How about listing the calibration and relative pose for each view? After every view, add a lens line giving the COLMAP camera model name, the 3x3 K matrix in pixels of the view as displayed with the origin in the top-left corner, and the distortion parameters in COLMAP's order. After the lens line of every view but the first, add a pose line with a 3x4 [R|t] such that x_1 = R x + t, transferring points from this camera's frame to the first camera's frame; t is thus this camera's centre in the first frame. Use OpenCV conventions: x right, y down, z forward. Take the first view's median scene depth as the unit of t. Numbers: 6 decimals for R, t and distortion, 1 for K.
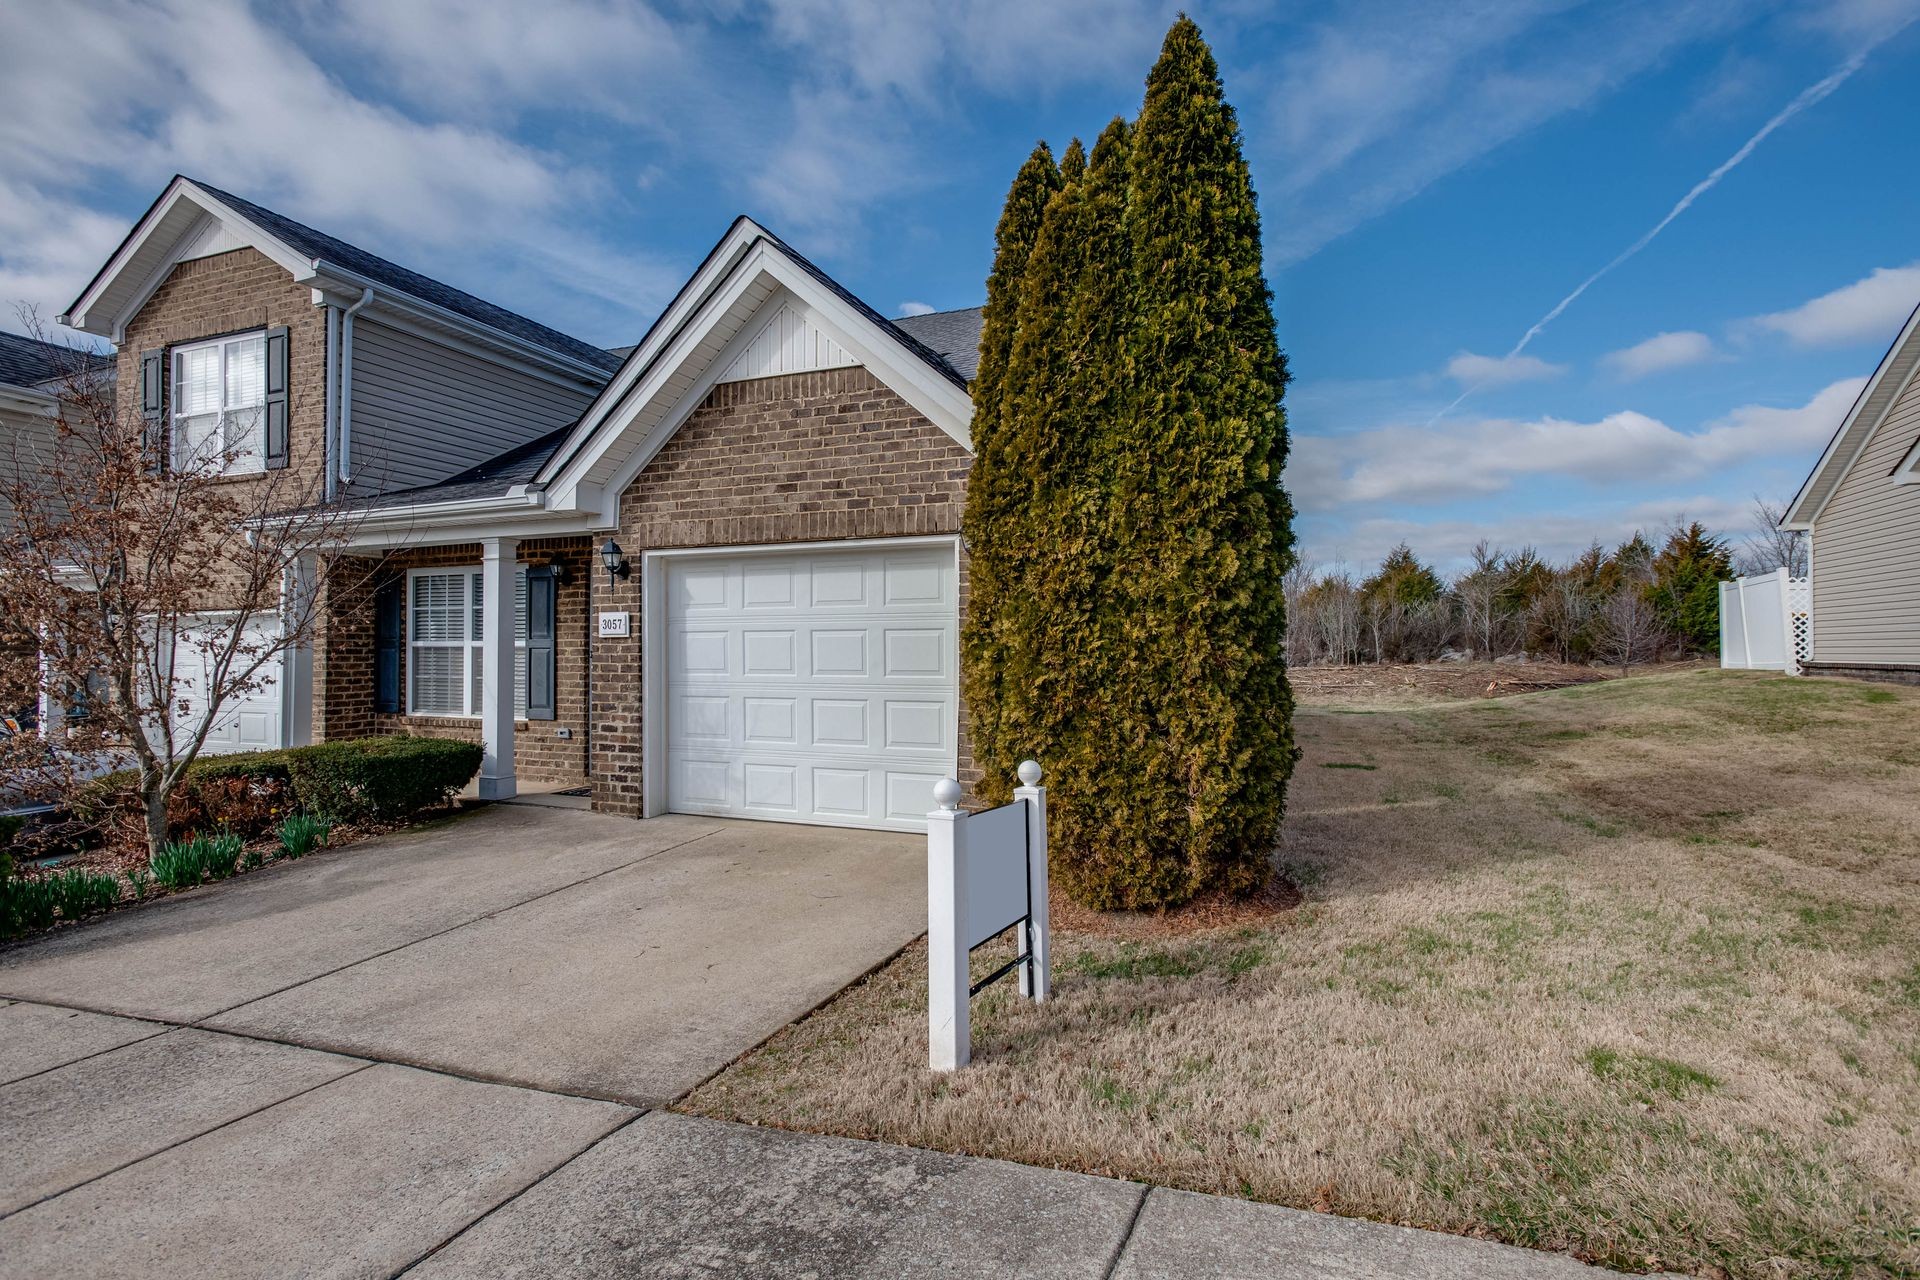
lens RADIAL K [[911.0, 0, 965.0], [0, 911.0, 645.4], [0, 0, 1]] dist [-0.000519, 0.000017]
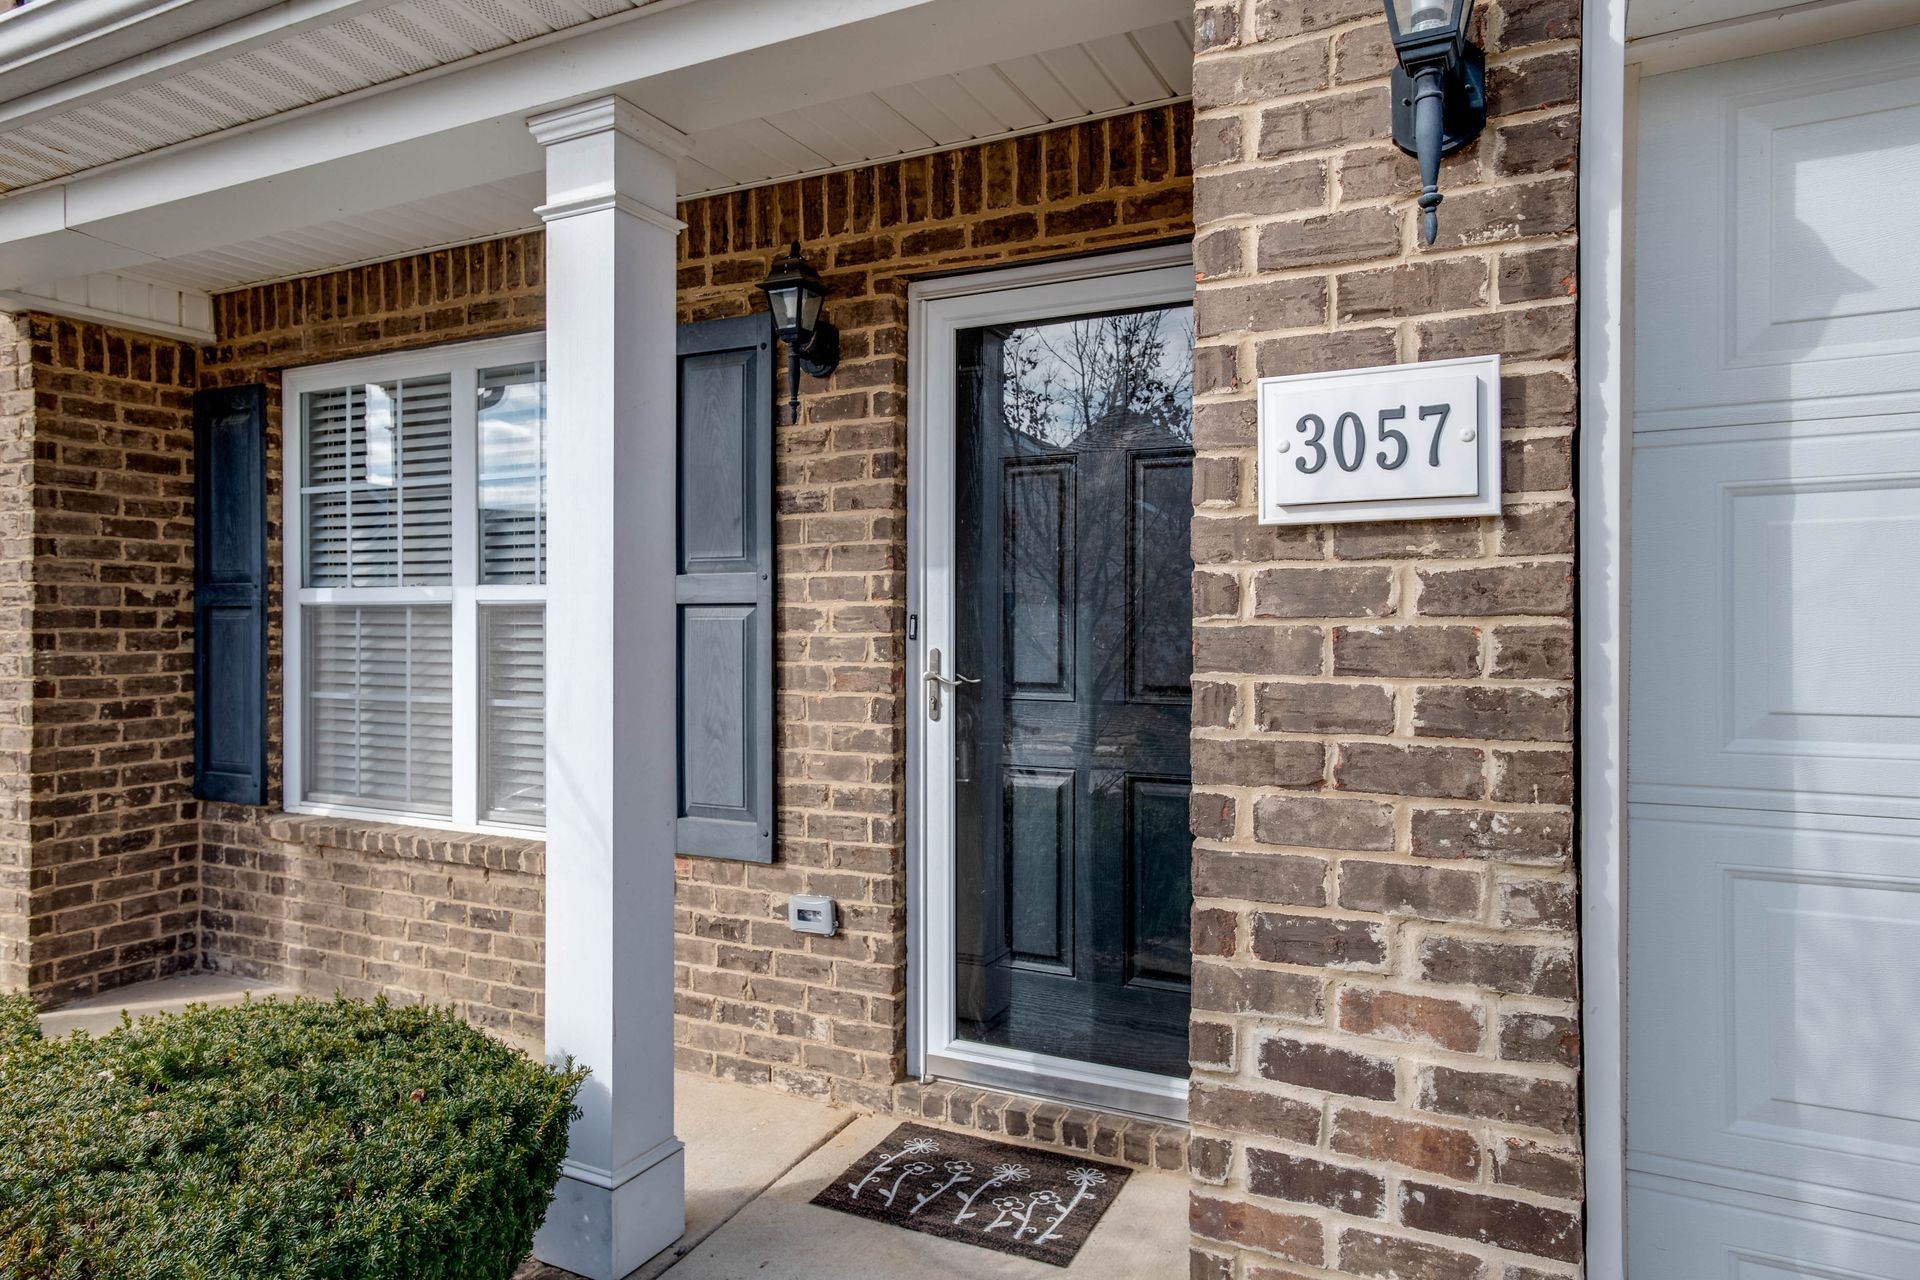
lens RADIAL K [[1175.5, 0, 962.6], [0, 1175.5, 625.9], [0, 0, 1]] dist [0.004769, 0.003598]
pose [[0.997060, -0.000977, -0.076623, -0.365136], [0.001634, 0.999962, 0.008519, 0.006504], [0.076612, -0.008619, 0.997024, 0.646493]]
